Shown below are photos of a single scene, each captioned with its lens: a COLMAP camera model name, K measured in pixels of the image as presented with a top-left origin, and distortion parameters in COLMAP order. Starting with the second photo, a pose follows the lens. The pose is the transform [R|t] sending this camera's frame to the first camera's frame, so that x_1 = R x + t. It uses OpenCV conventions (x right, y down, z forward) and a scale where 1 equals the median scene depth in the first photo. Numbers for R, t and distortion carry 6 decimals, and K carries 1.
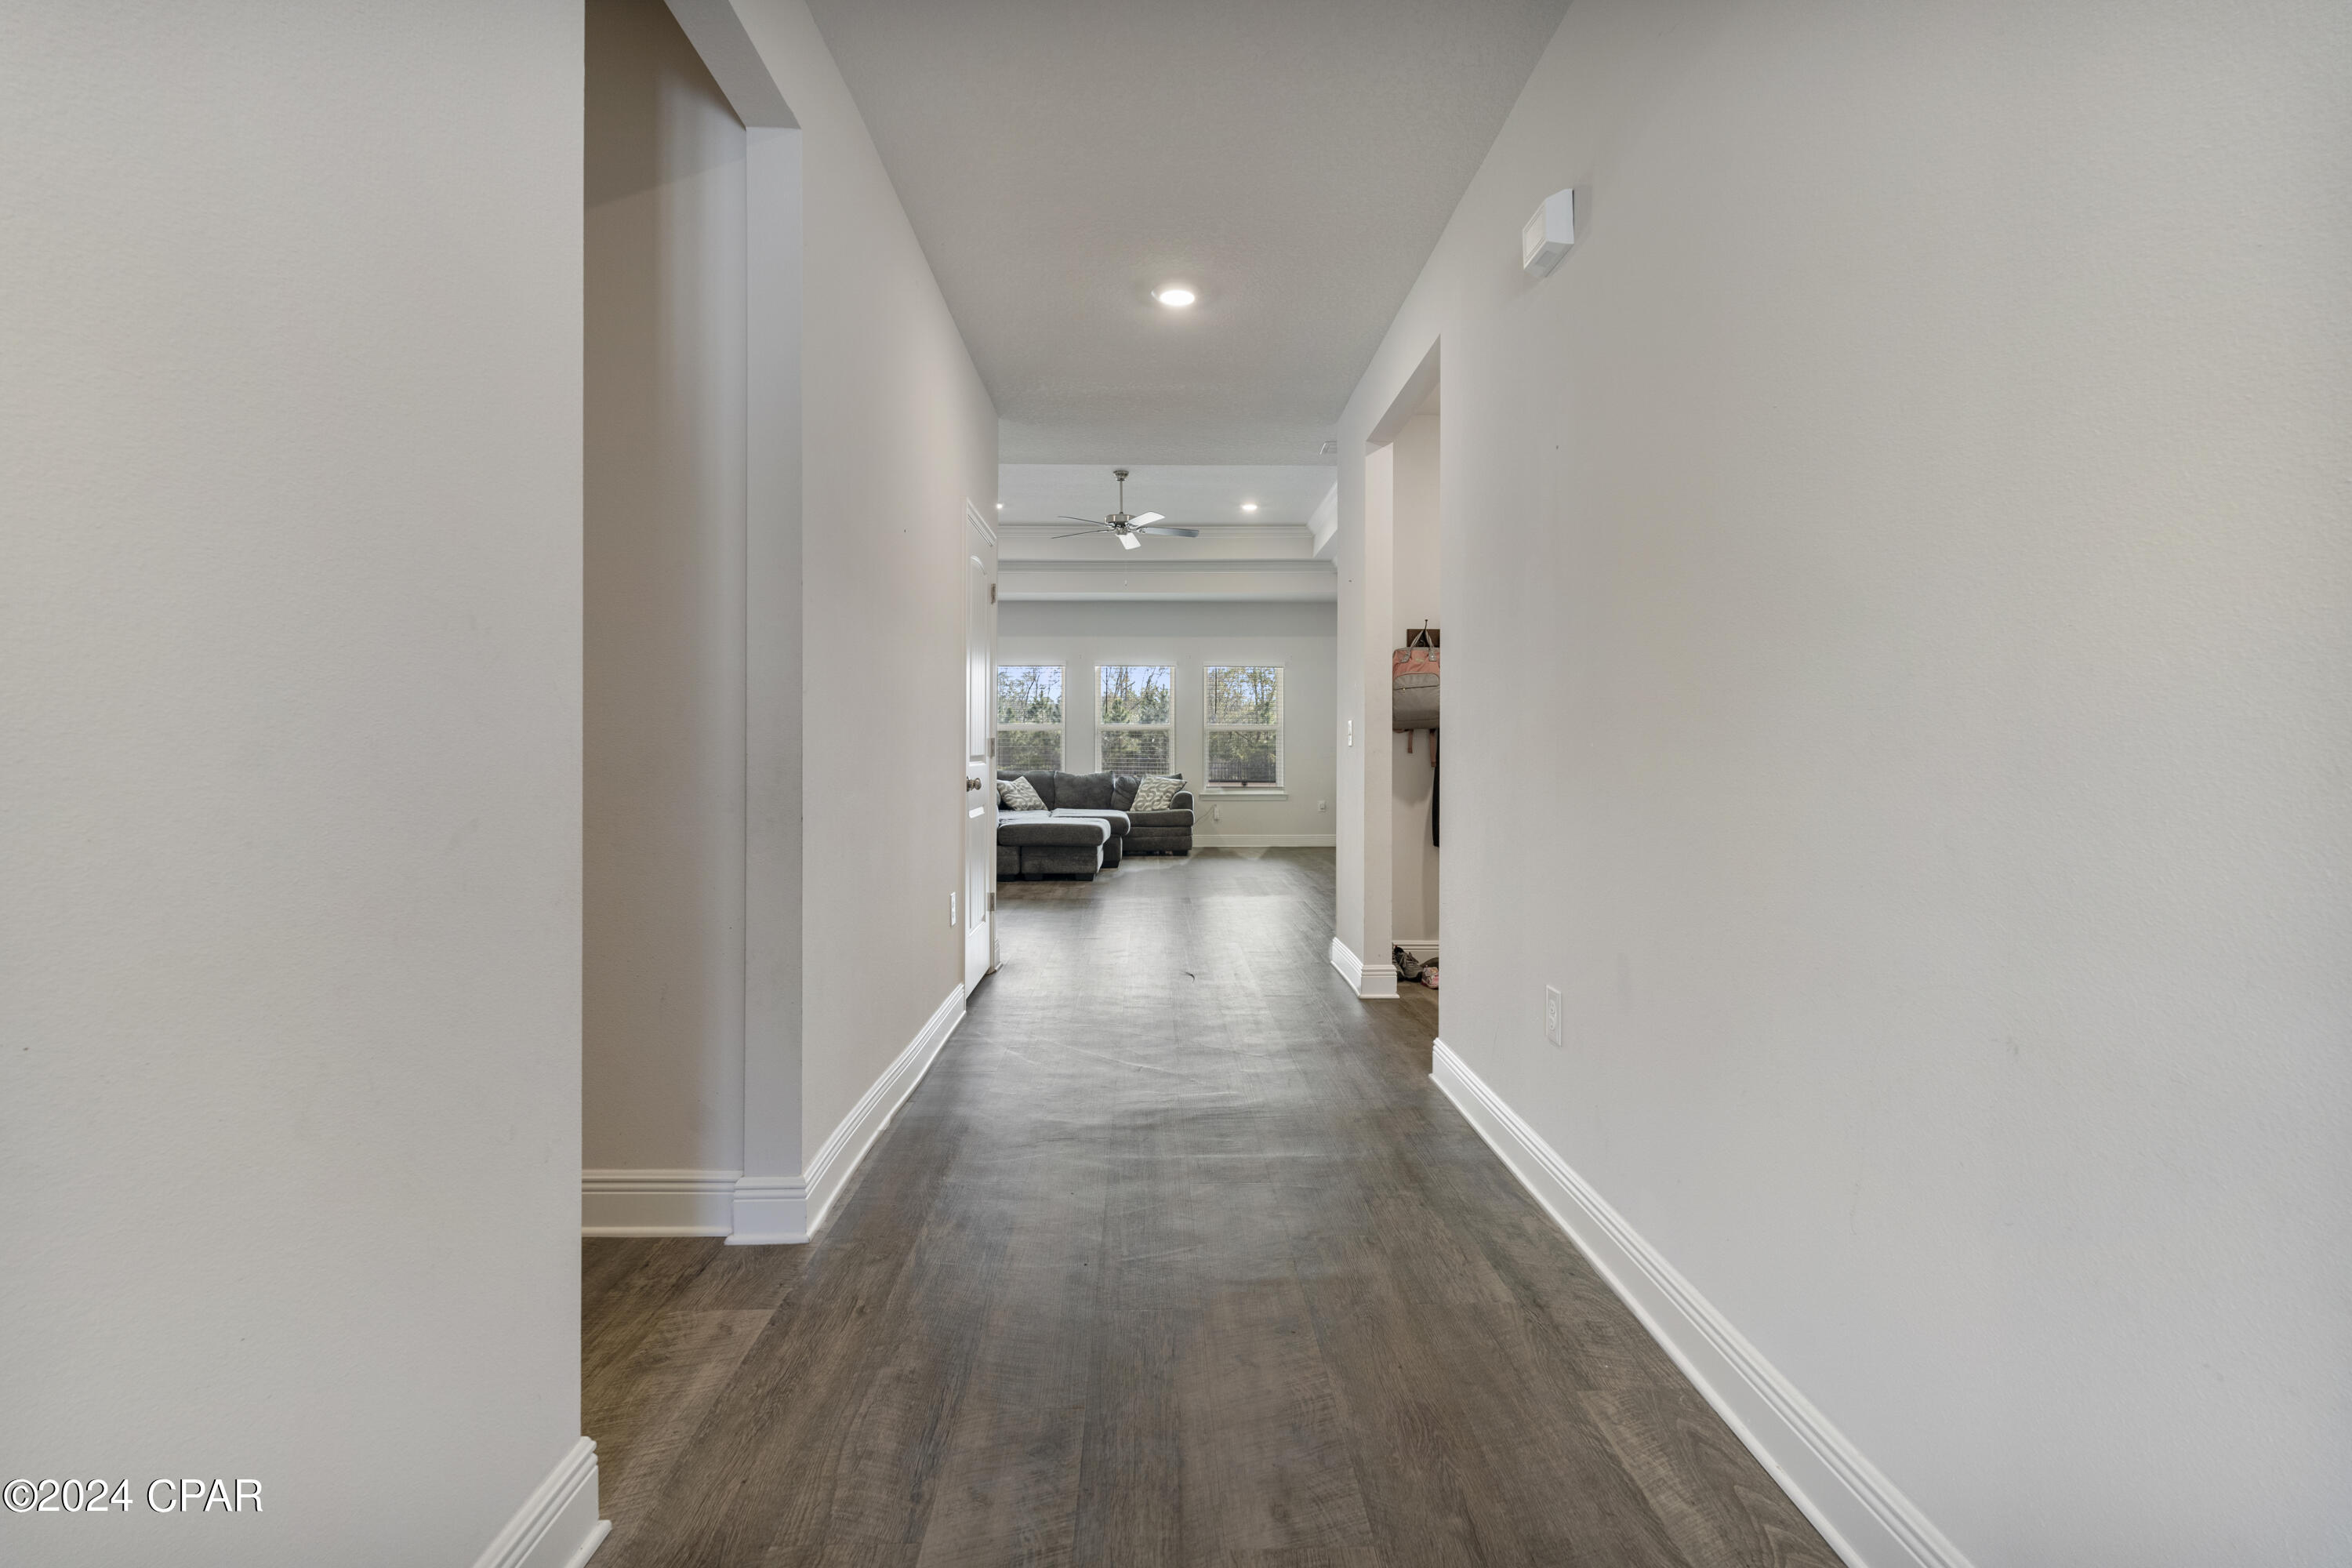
lens RADIAL K [[1065.6, 0, 1176.0], [0, 1065.6, 744.3], [0, 0, 1]] dist [-0.000597, -0.000025]
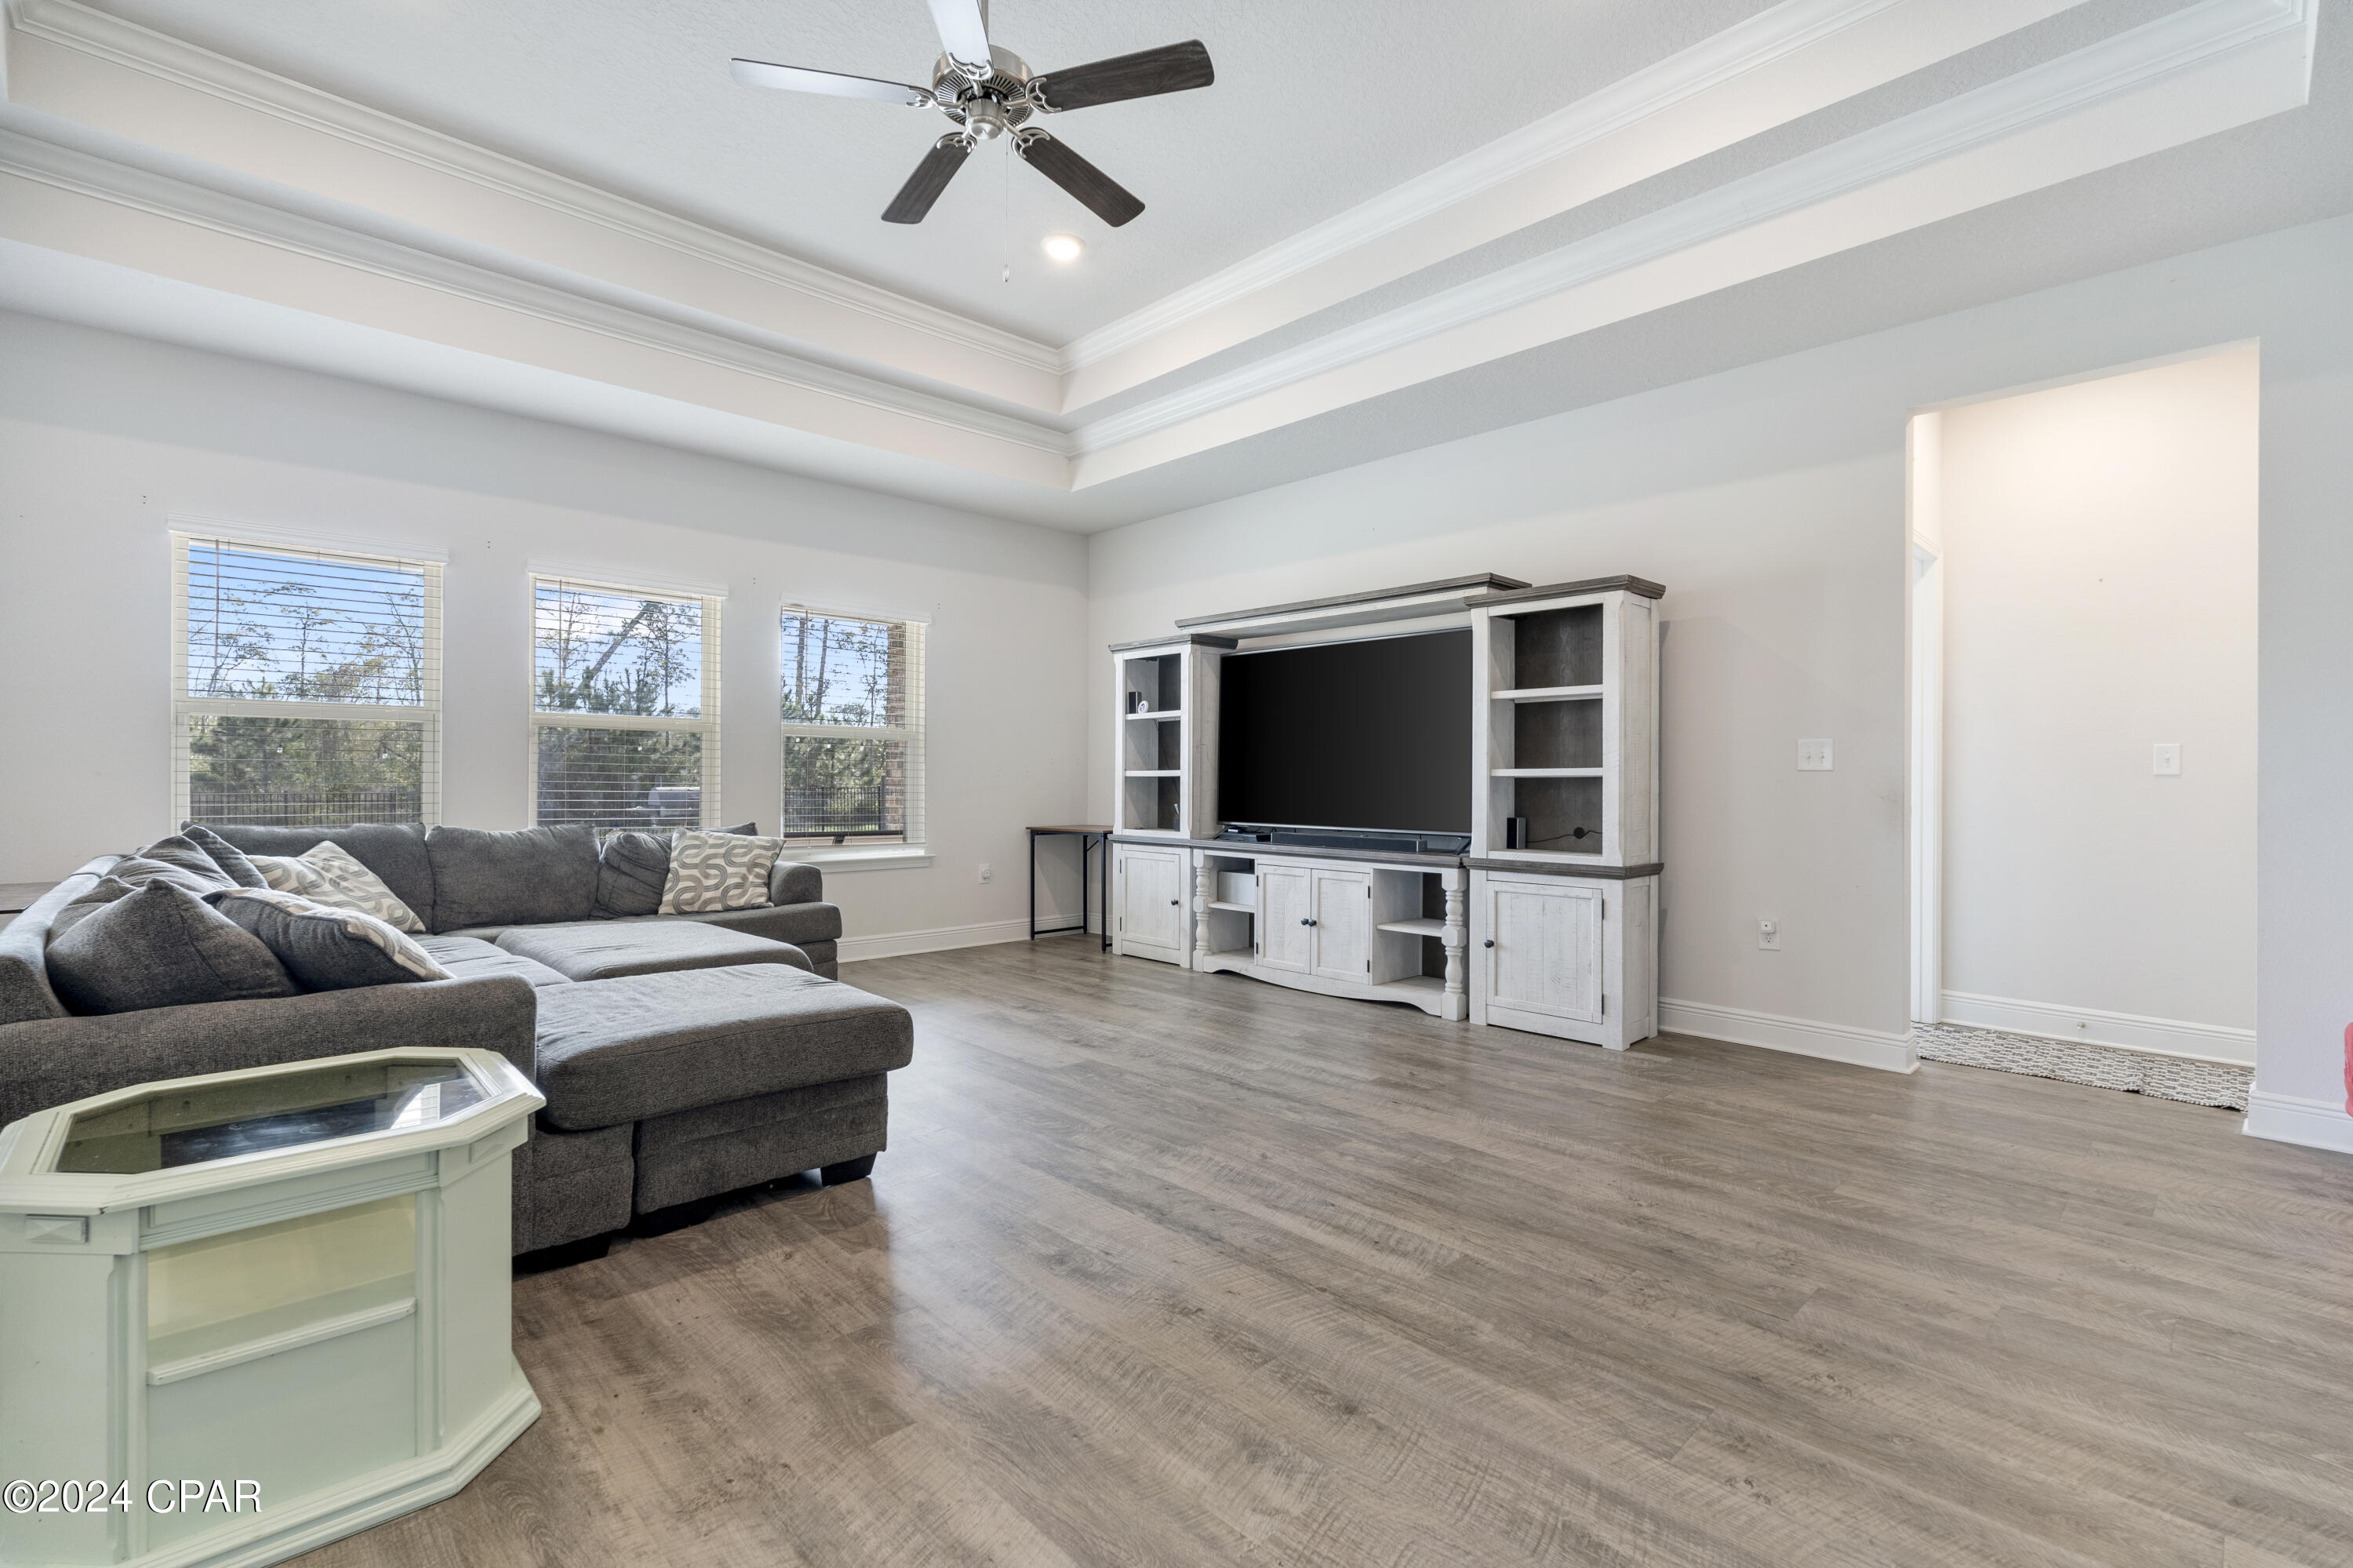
lens RADIAL K [[1045.0, 0, 1179.7], [0, 1045.0, 778.2], [0, 0, 1]] dist [-0.001424, -0.000096]
pose [[0.736306, 0.003945, 0.676637, -0.175922], [-0.009132, 0.999950, 0.004107, 0.004230], [-0.676587, -0.009203, 0.736305, 0.553420]]
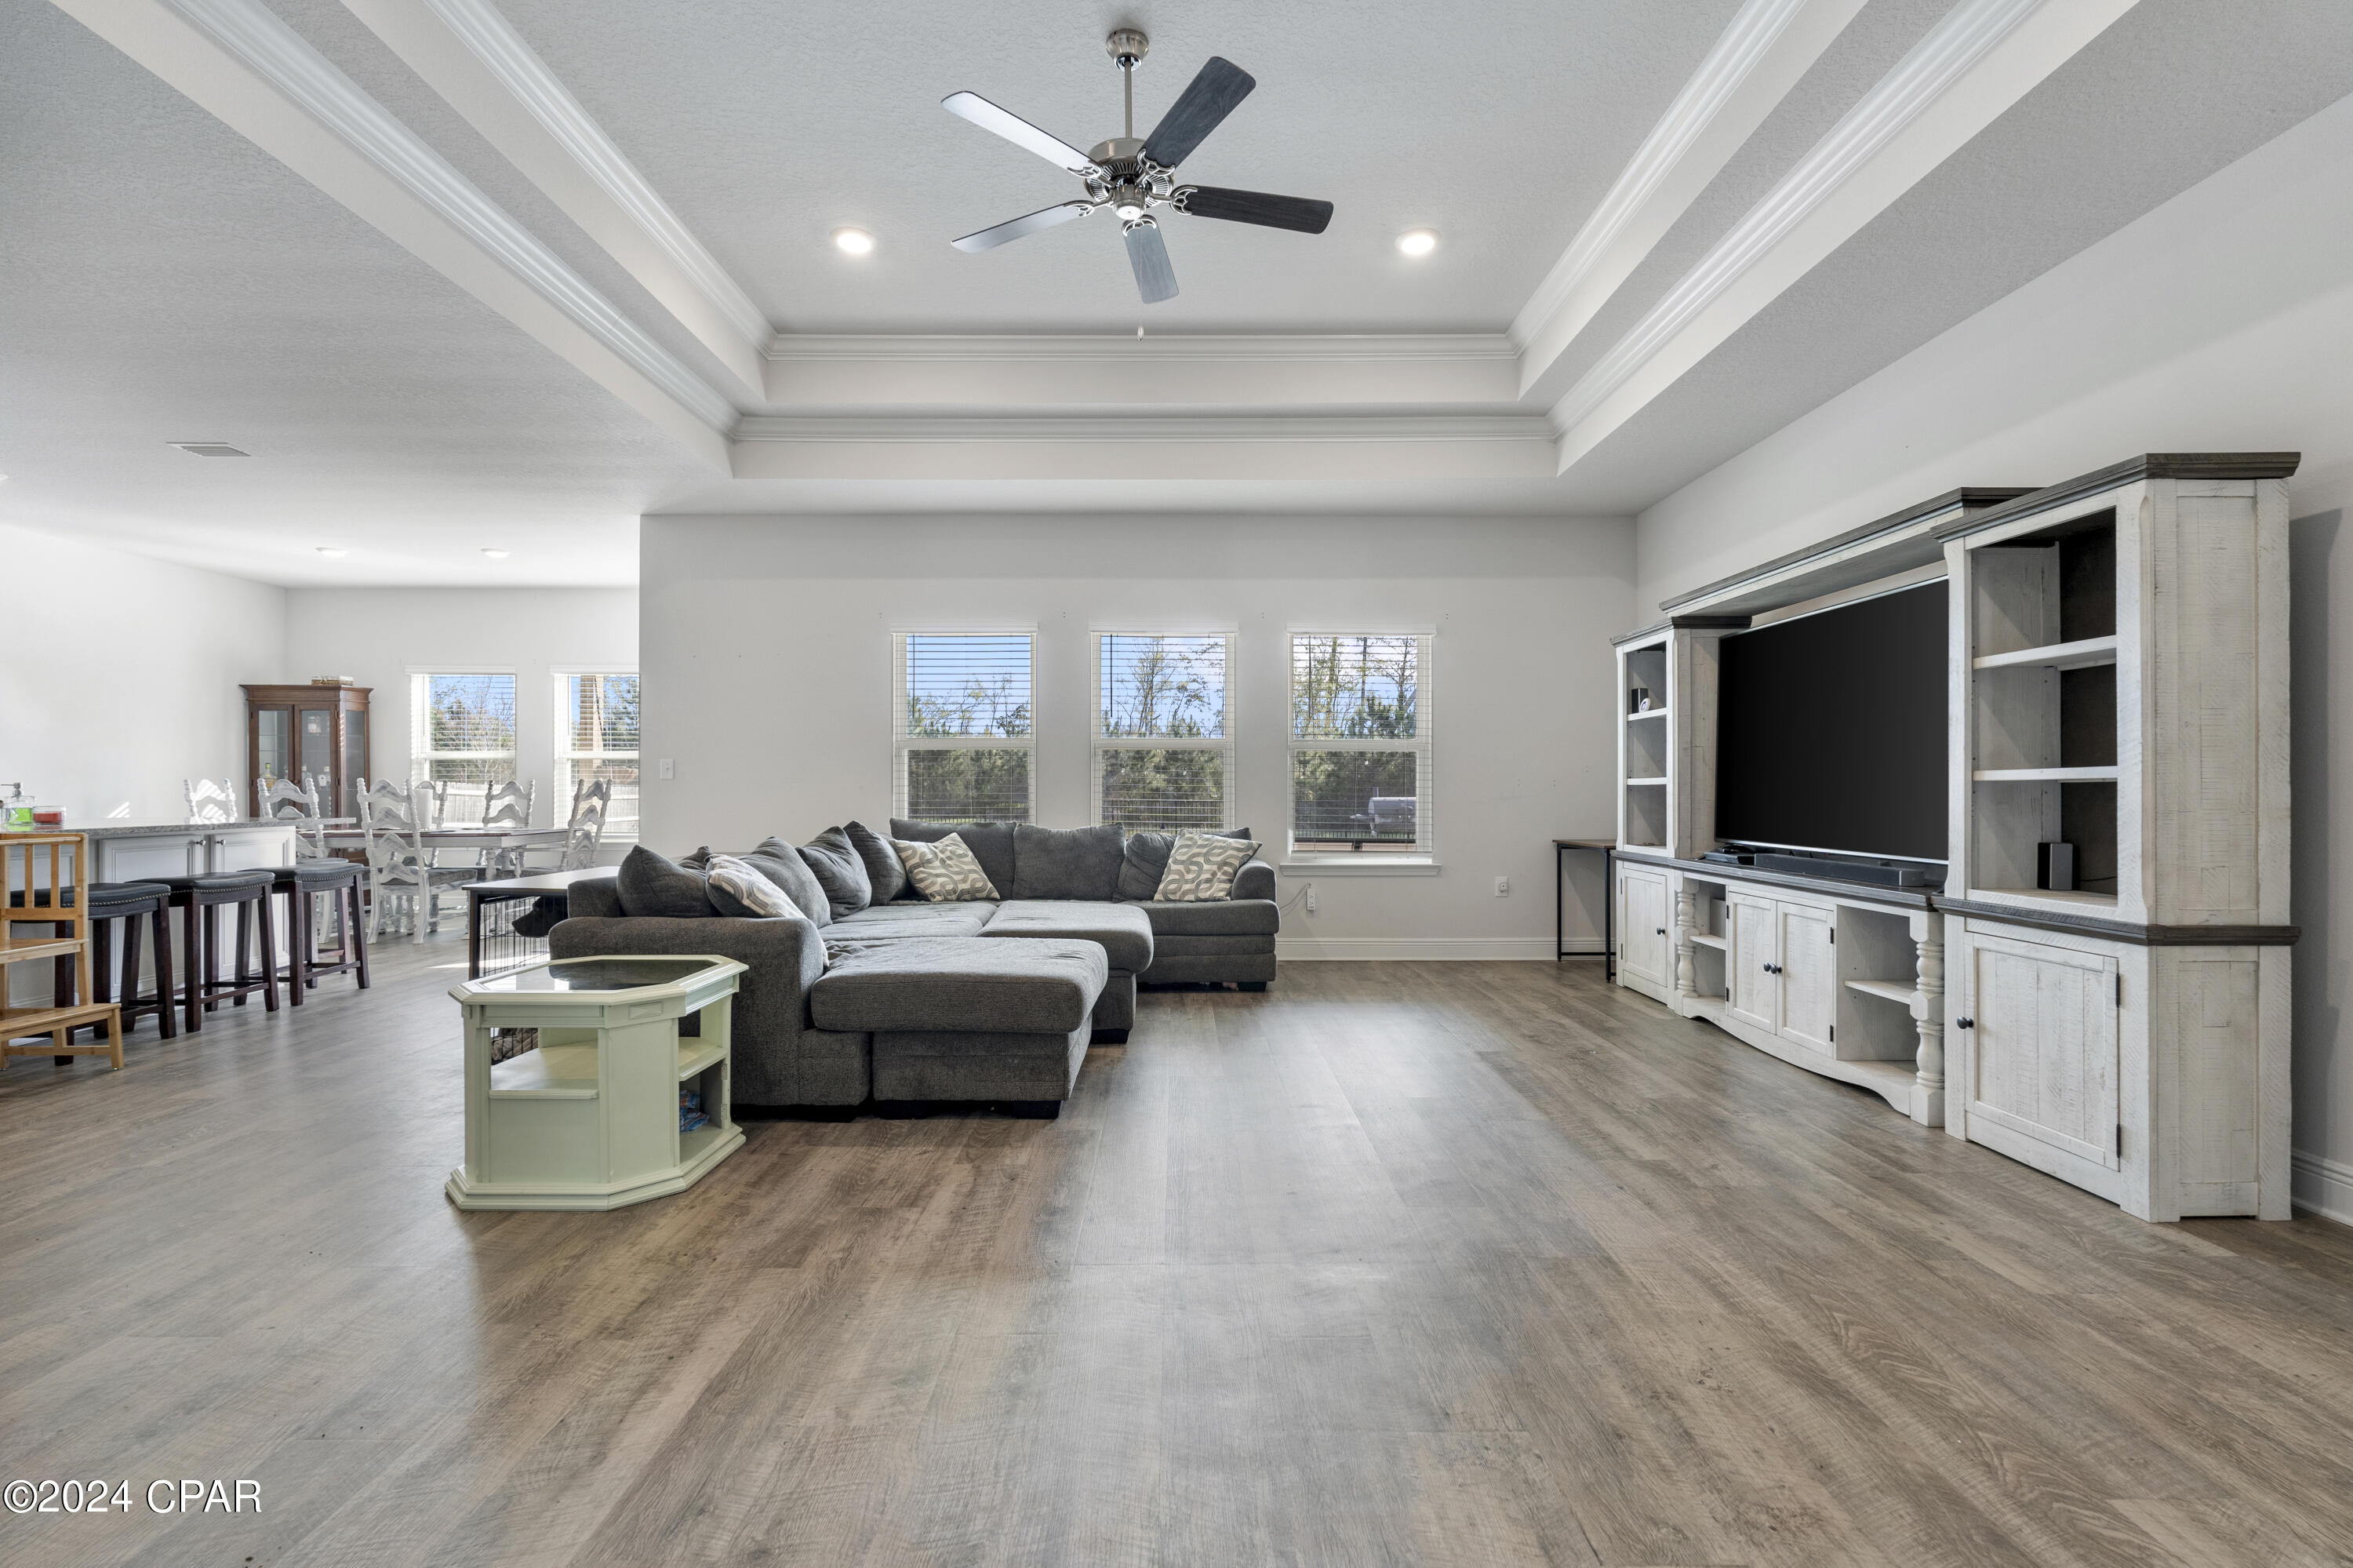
lens RADIAL K [[1047.1, 0, 1182.4], [0, 1047.1, 787.5], [0, 0, 1]] dist [-0.001837, 0.000153]
pose [[0.999837, -0.000765, -0.018057, -0.019889], [0.000875, 0.999981, 0.006075, 0.003938], [0.018052, -0.006090, 0.999819, 0.486989]]
